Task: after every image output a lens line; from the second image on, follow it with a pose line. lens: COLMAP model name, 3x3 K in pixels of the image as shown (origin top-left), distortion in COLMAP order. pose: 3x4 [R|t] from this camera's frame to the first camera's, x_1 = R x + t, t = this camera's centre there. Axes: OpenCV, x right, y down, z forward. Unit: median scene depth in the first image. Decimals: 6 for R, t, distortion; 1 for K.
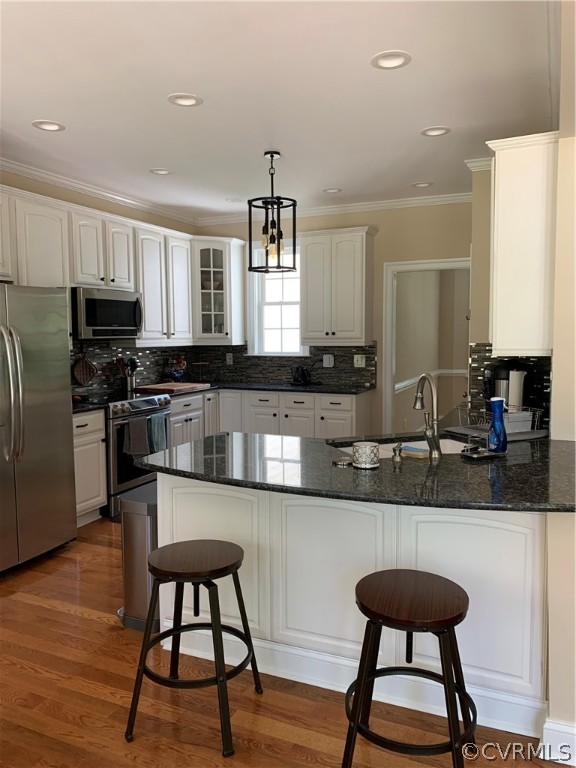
lens RADIAL K [[587.1, 0, 288.0], [0, 587.1, 384.0], [0, 0, 1]] dist [0.045528, -0.005419]
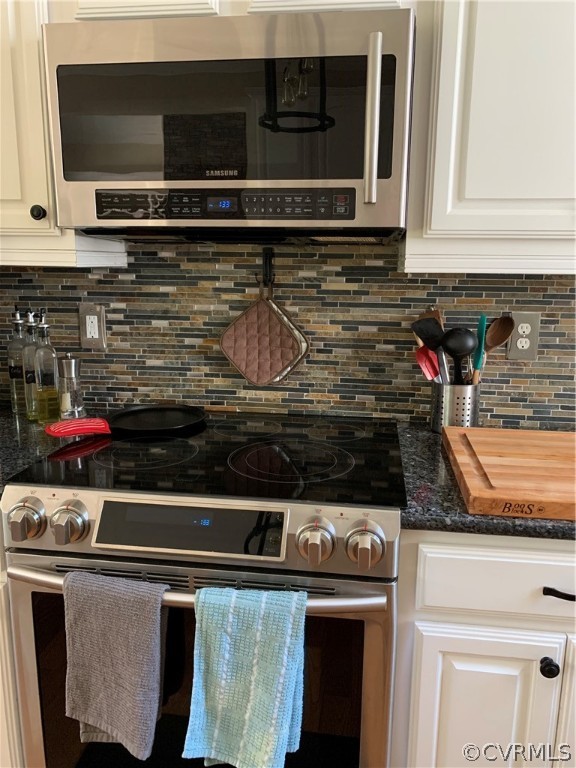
lens RADIAL K [[587.1, 0, 287.8], [0, 587.1, 382.3], [0, 0, 1]] dist [0.045528, -0.005419]
pose [[0.291325, 0.185459, -0.938475, -0.035672], [-0.092438, 0.981894, 0.165345, -0.052650], [0.952148, 0.038581, 0.303194, 0.877065]]
